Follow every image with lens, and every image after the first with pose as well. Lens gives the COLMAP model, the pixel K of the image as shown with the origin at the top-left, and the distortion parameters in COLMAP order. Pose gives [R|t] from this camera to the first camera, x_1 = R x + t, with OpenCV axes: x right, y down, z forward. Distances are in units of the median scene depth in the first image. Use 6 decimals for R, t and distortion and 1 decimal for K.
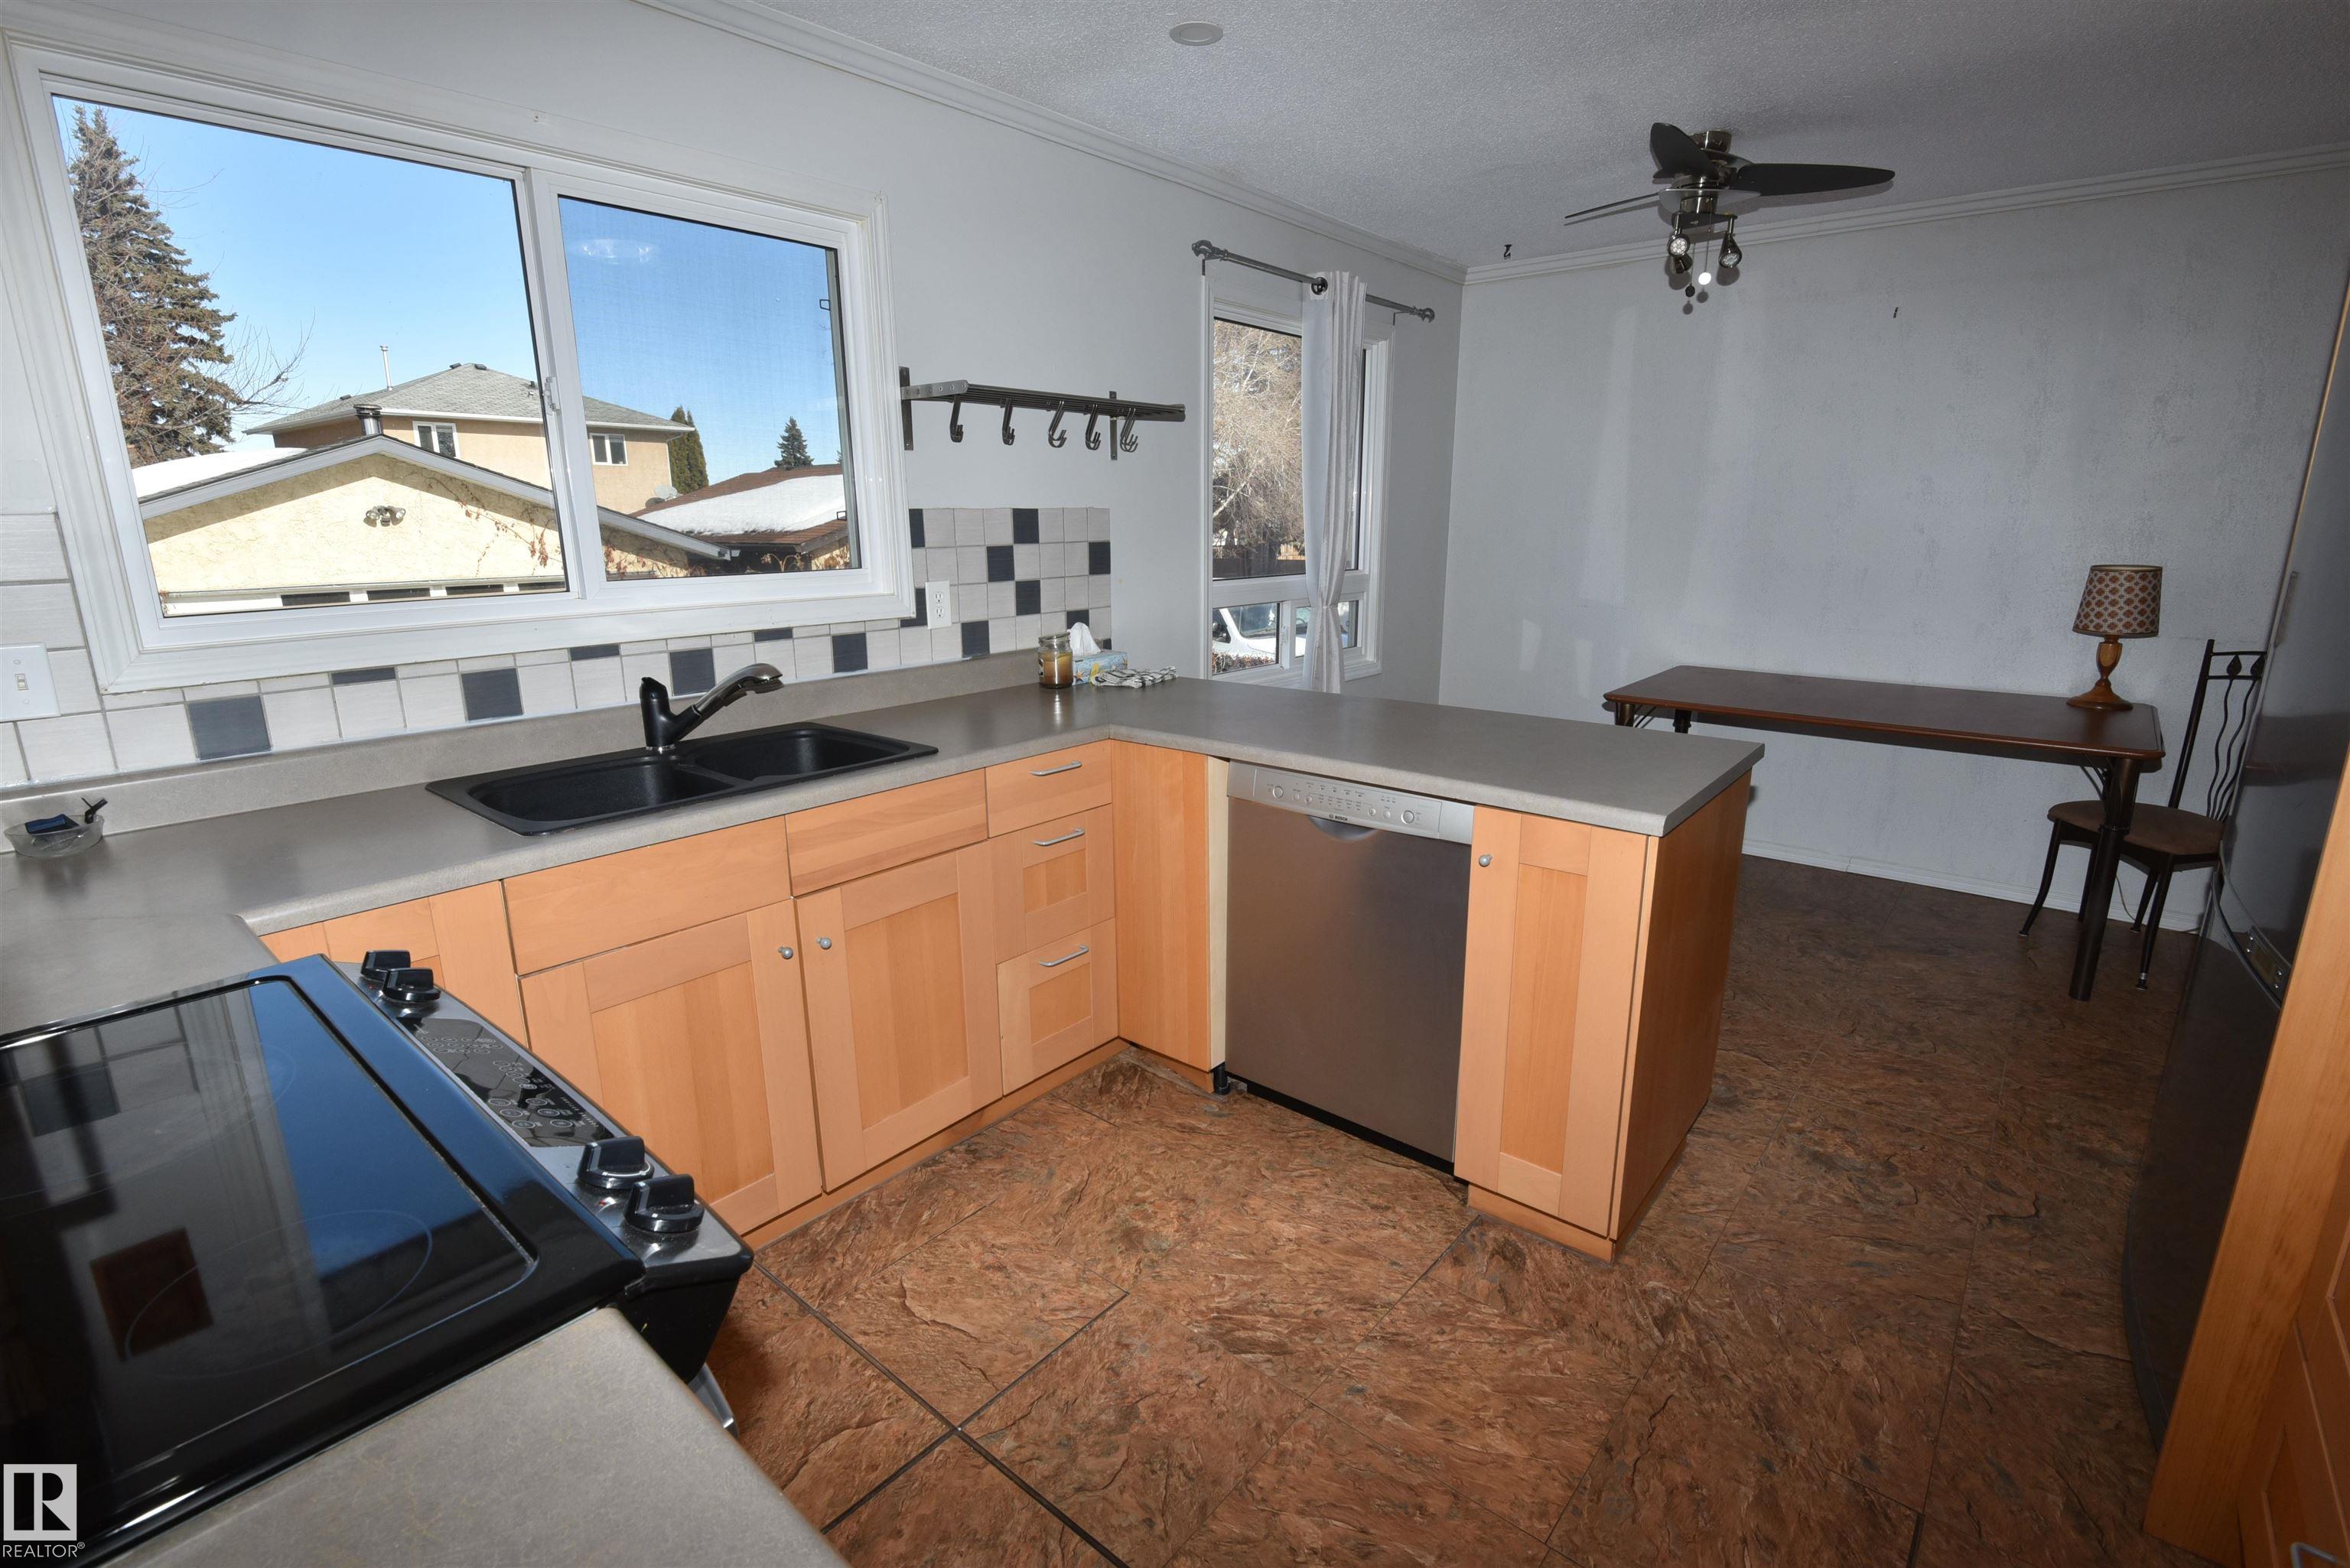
lens RADIAL K [[1091.9, 0, 1175.0], [0, 1091.9, 784.0], [0, 0, 1]] dist [0.003221, -0.000320]
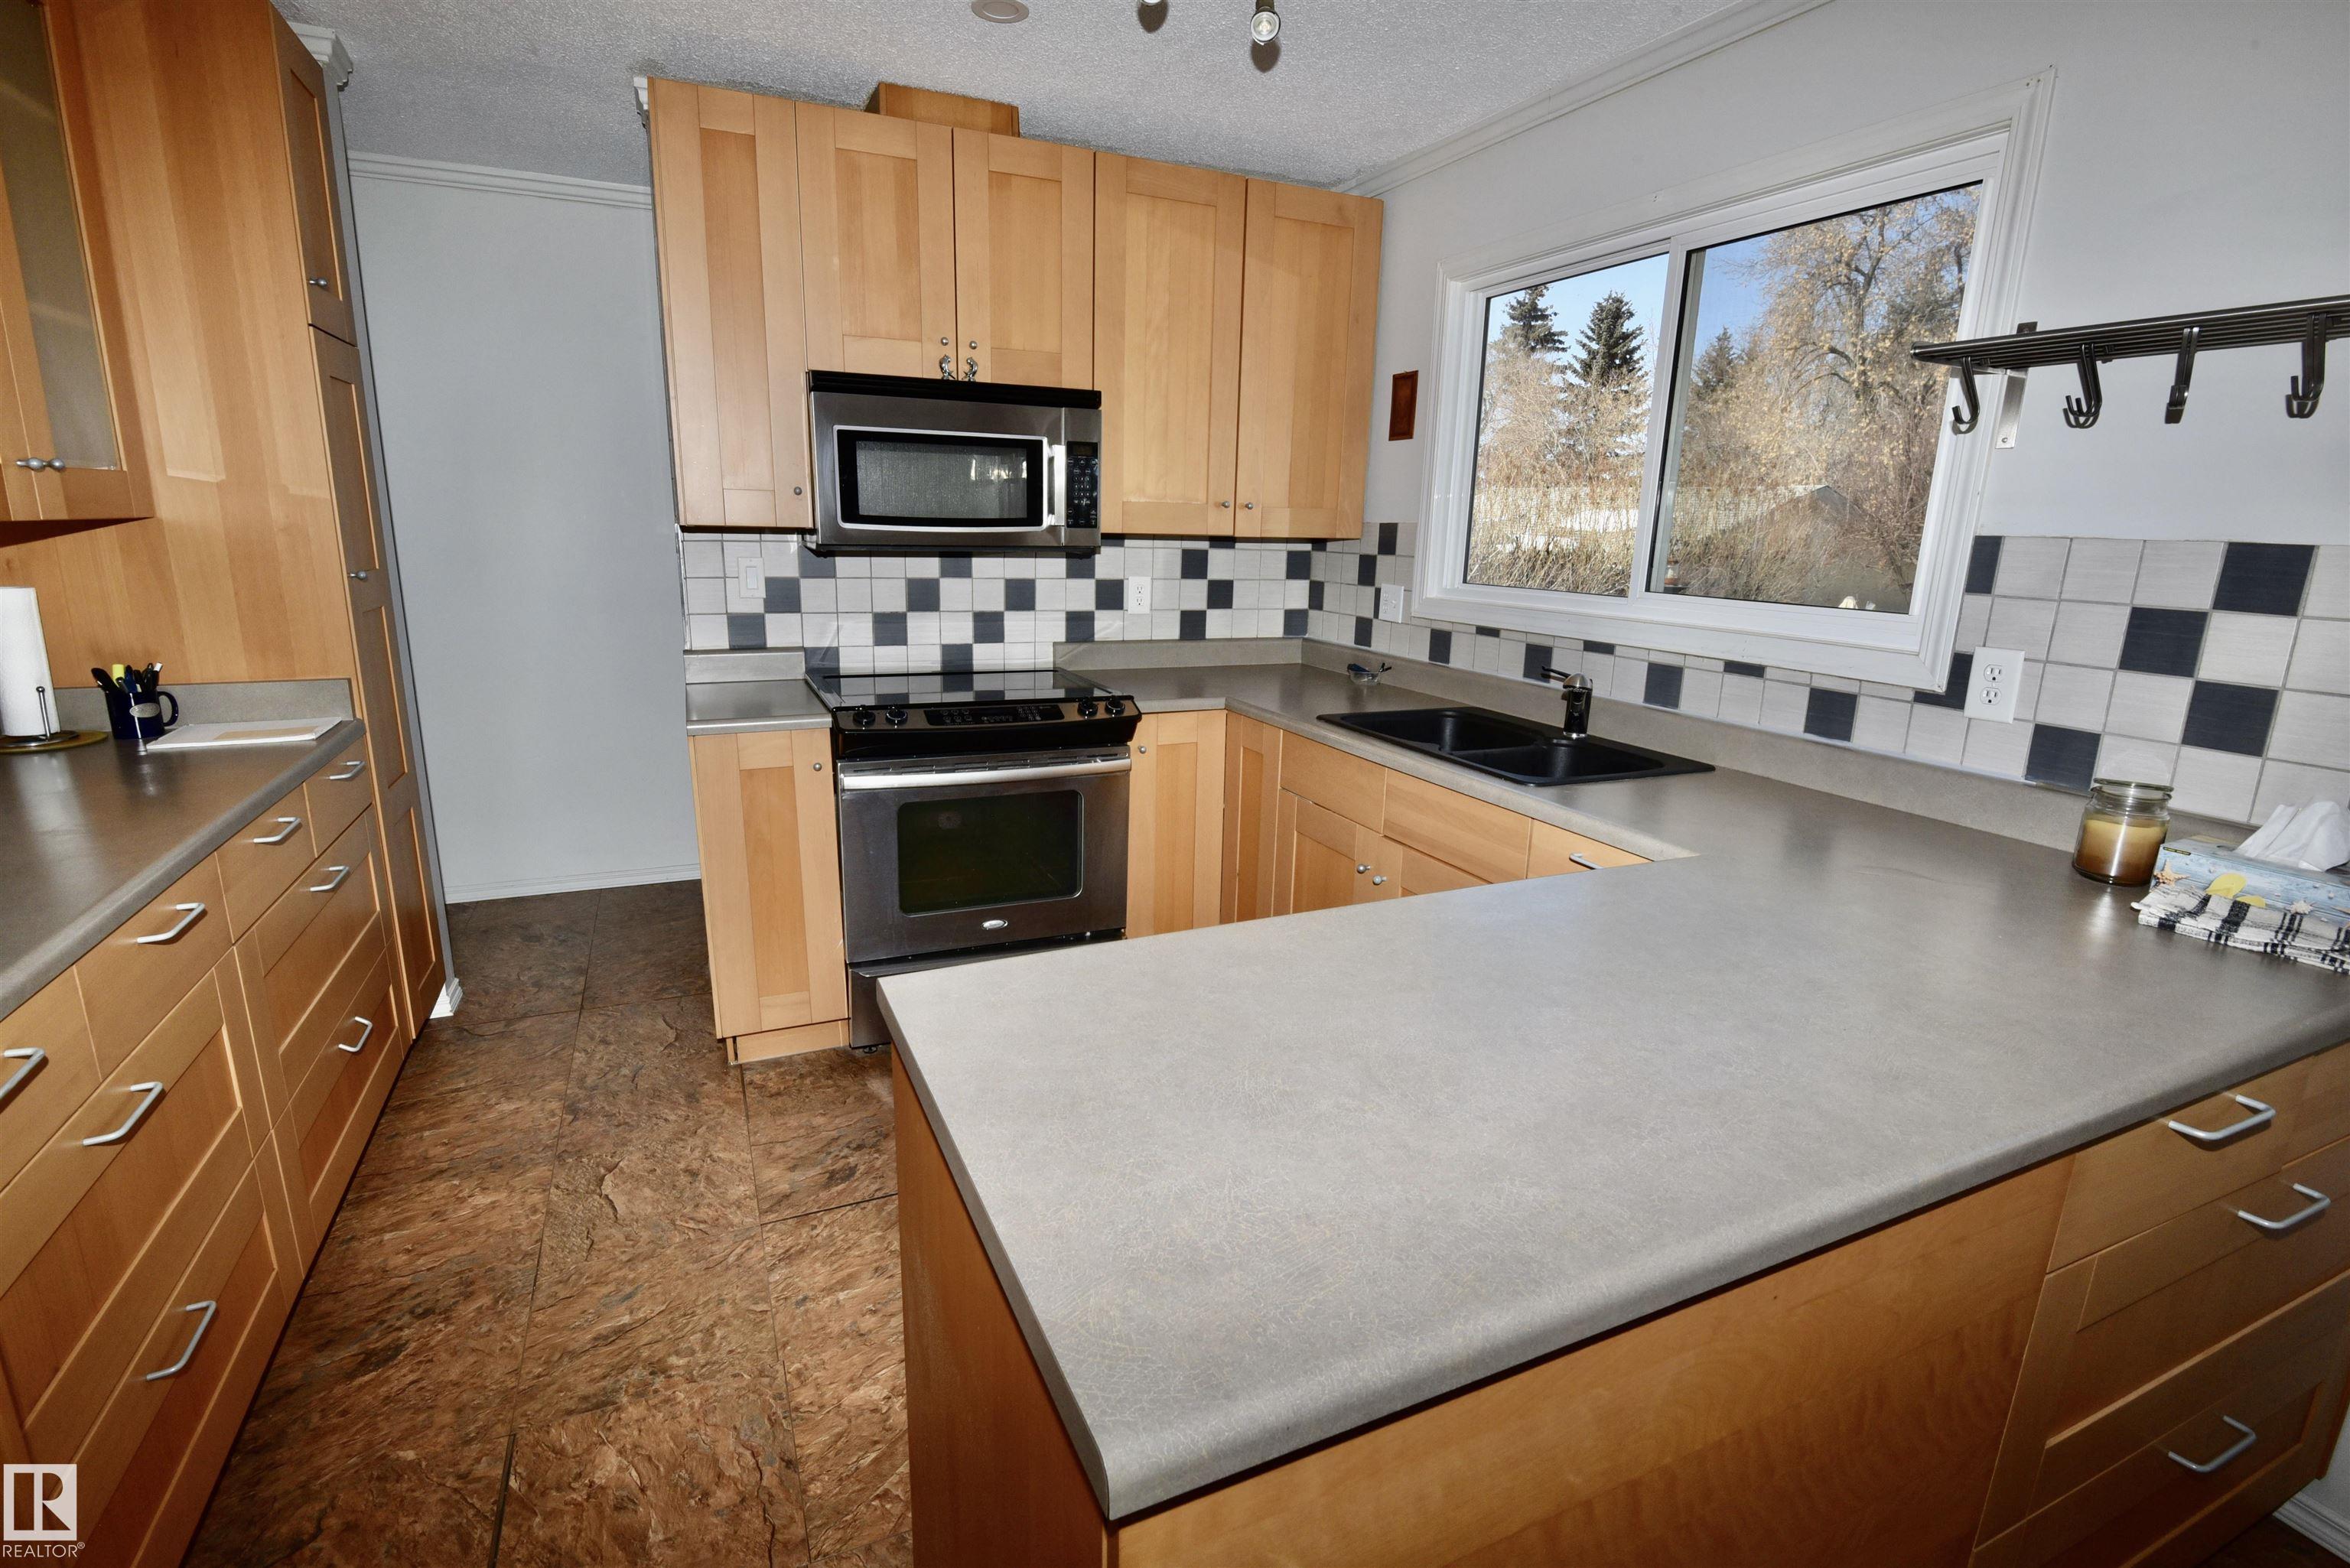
lens RADIAL K [[1112.7, 0, 1175.0], [0, 1112.7, 784.0], [0, 0, 1]] dist [-0.010877, 0.000439]
pose [[-0.438618, 0.193438, -0.877608, 0.603227], [-0.248809, 0.912246, 0.325425, -0.210772], [0.863544, 0.361094, -0.351999, 0.866228]]
